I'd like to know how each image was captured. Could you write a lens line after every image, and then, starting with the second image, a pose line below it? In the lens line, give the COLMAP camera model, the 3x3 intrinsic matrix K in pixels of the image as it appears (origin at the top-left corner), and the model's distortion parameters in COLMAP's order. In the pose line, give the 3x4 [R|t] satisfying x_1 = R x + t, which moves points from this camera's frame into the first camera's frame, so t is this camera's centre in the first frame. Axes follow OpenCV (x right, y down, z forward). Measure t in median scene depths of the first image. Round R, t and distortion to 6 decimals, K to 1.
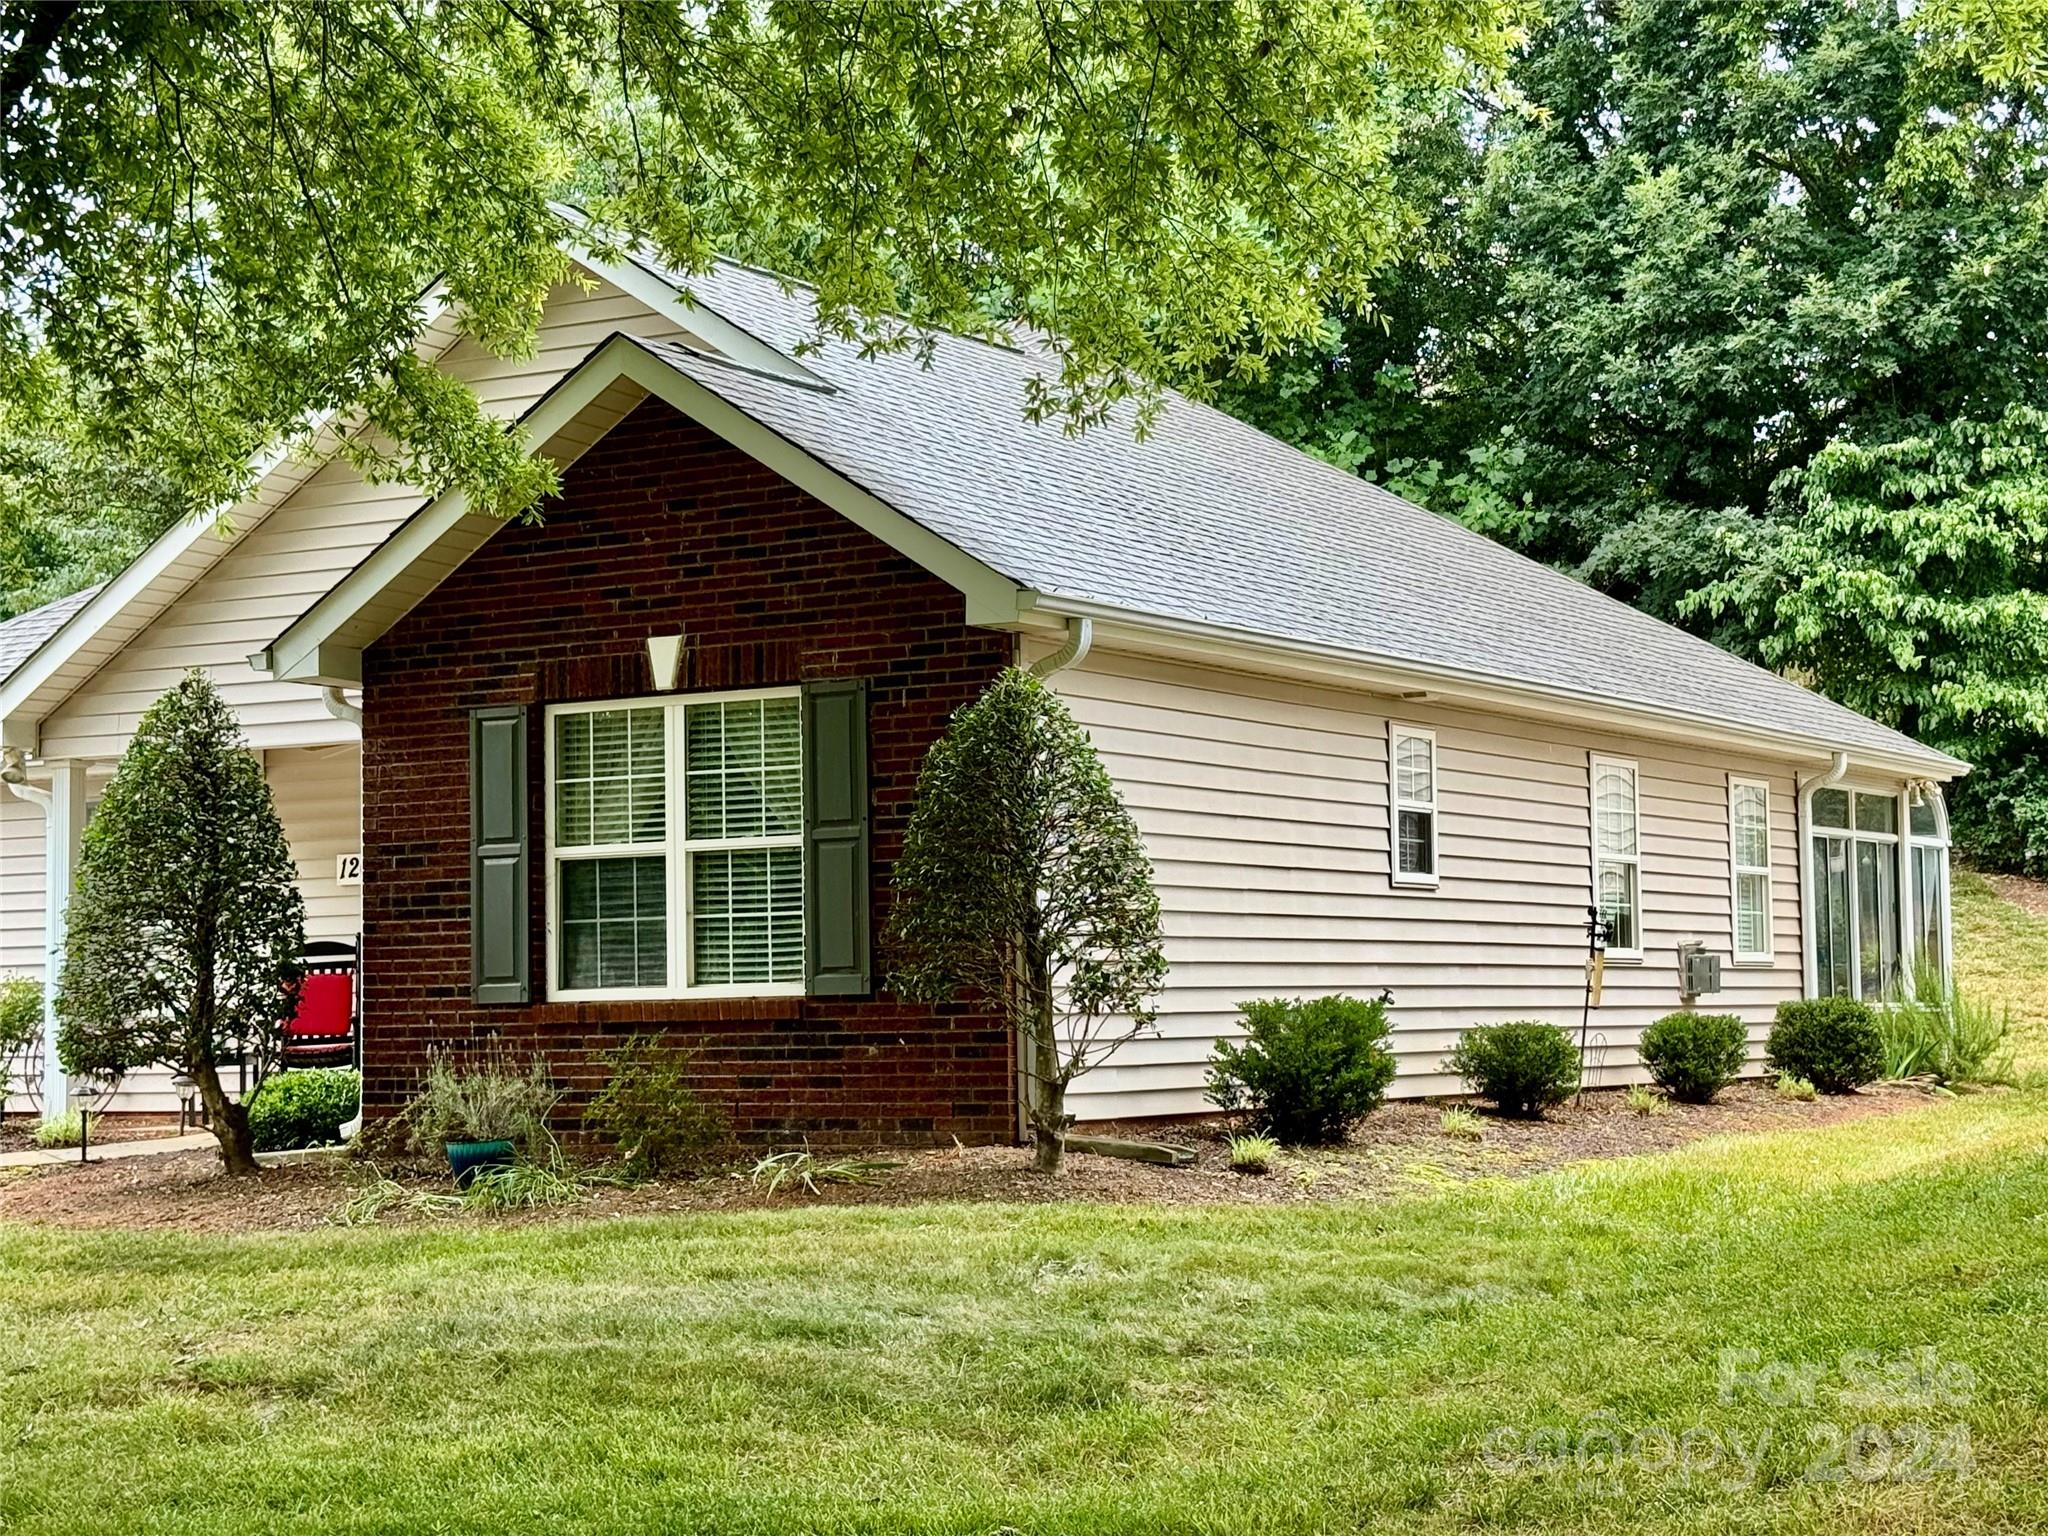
lens RADIAL K [[3585.2, 0, 1025.8], [0, 3585.2, 769.5], [0, 0, 1]] dist [0.204880, 0.000000]
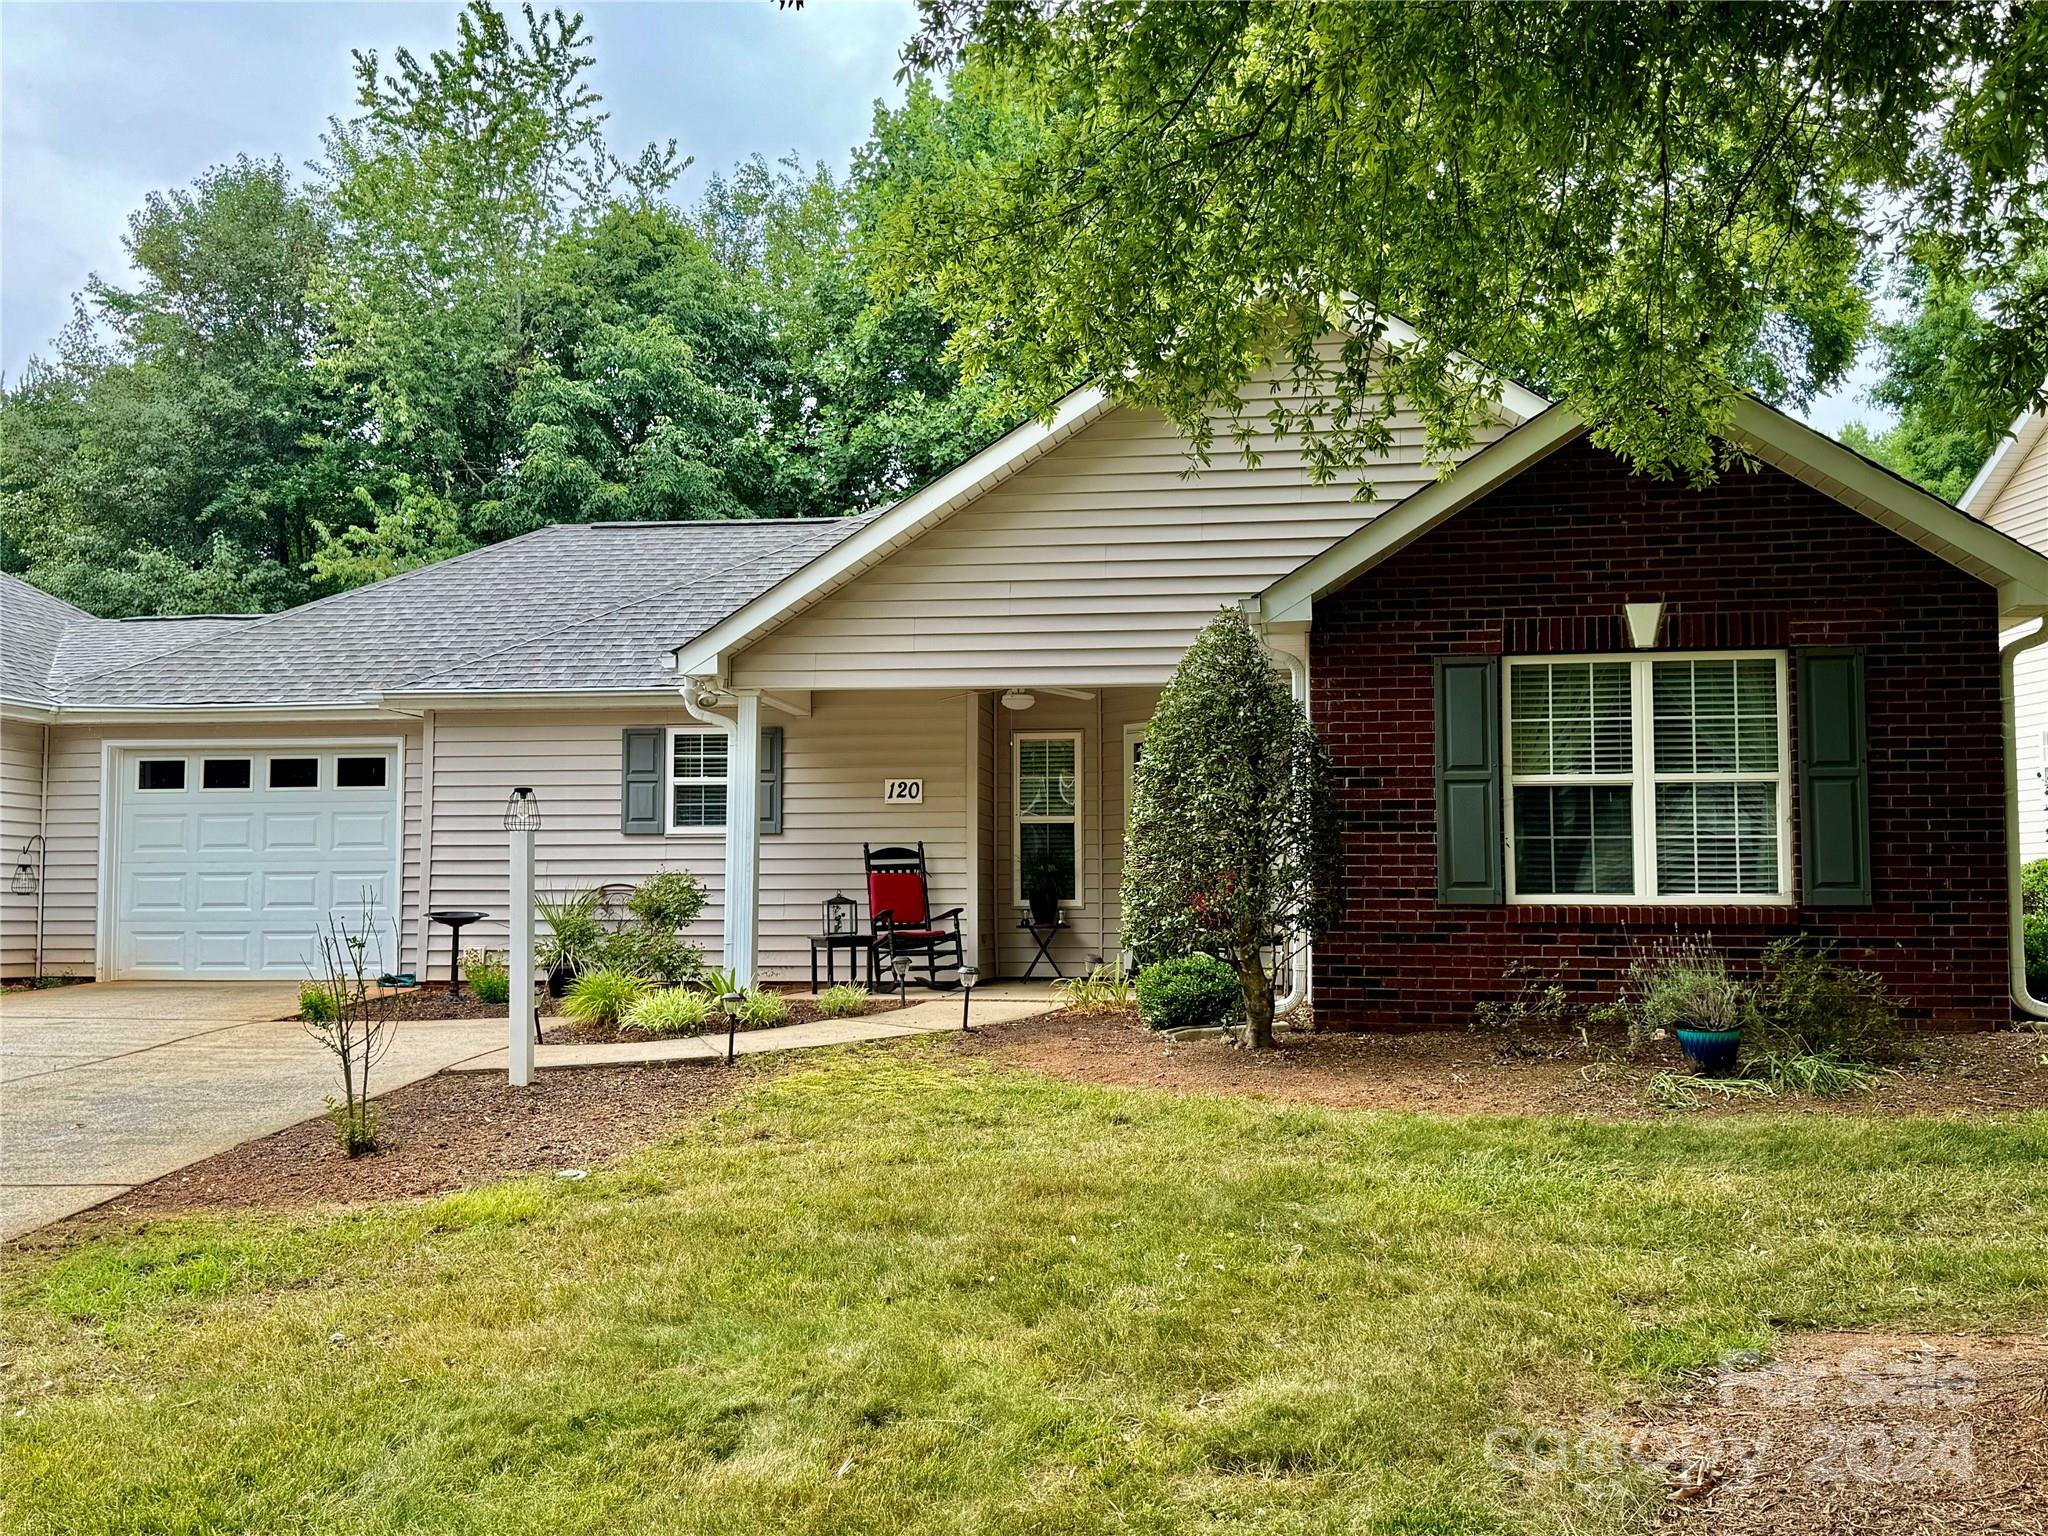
lens RADIAL K [[1997.9, 0, 1021.8], [0, 1997.9, 766.9], [0, 0, 1]] dist [0.027743, 0.000000]
pose [[0.932879, 0.042414, 0.357685, -0.531025], [-0.041164, 0.999091, -0.011111, 0.033626], [-0.357831, -0.004359, 0.933776, 0.446633]]
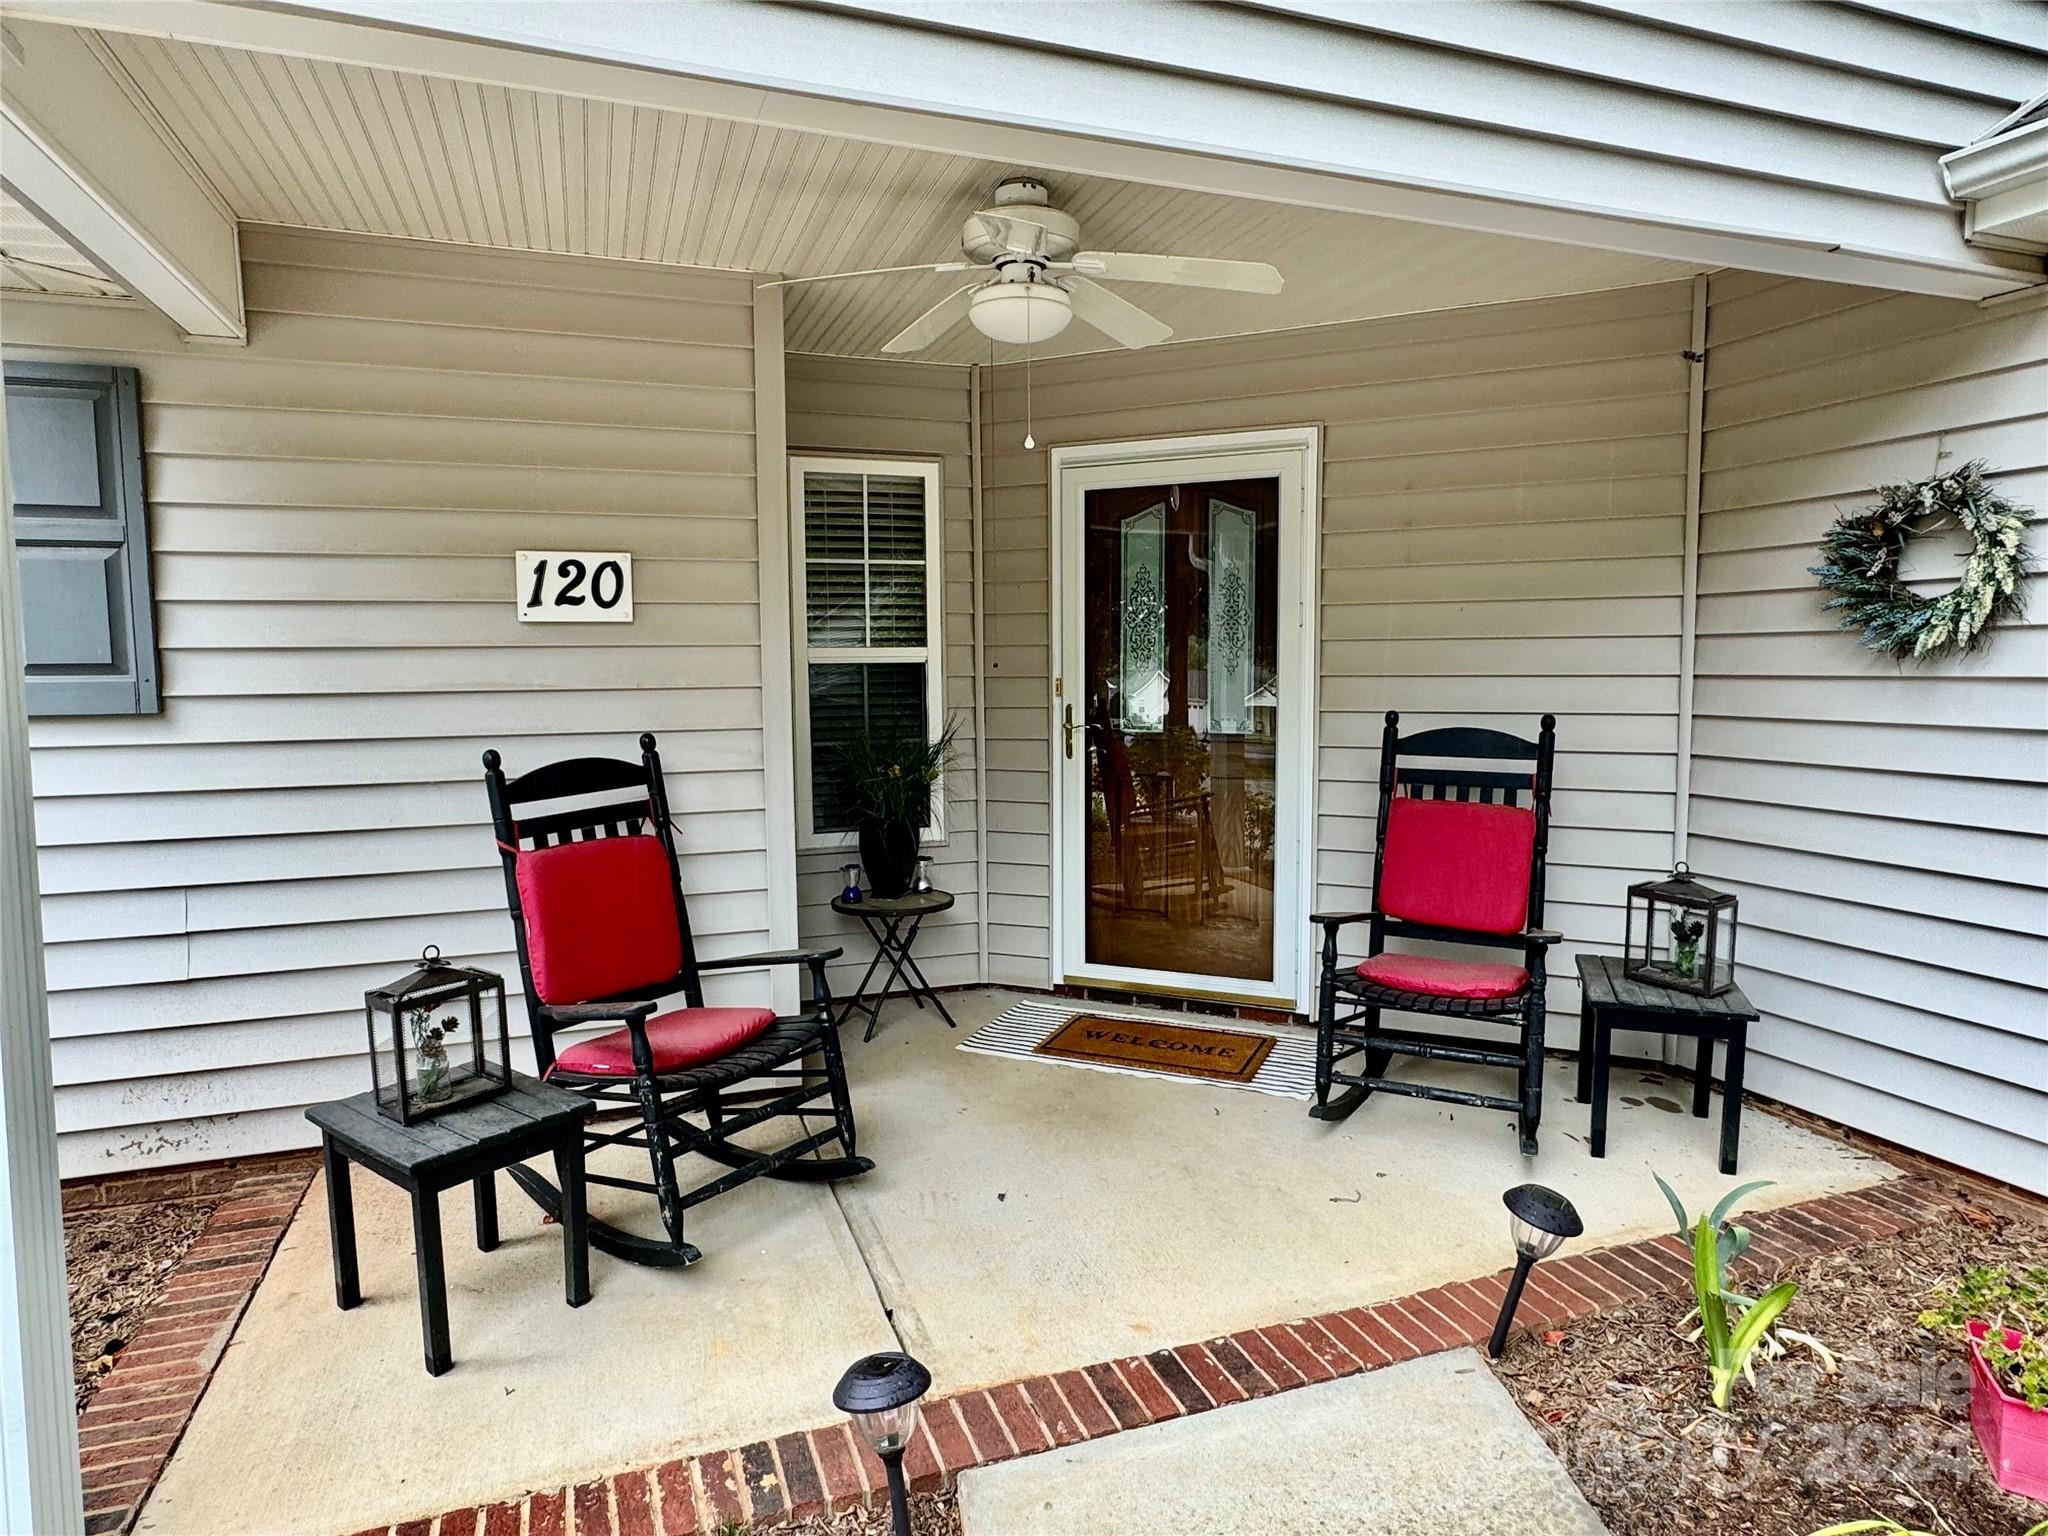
lens RADIAL K [[1201.1, 0, 1020.2], [0, 1201.1, 765.3], [0, 0, 1]] dist [-0.006072, -0.001081]
pose [[0.655519, -0.055459, 0.753140, -0.349439], [-0.056996, 0.990822, 0.122570, 0.037670], [-0.753025, -0.123273, 0.646341, 1.153260]]
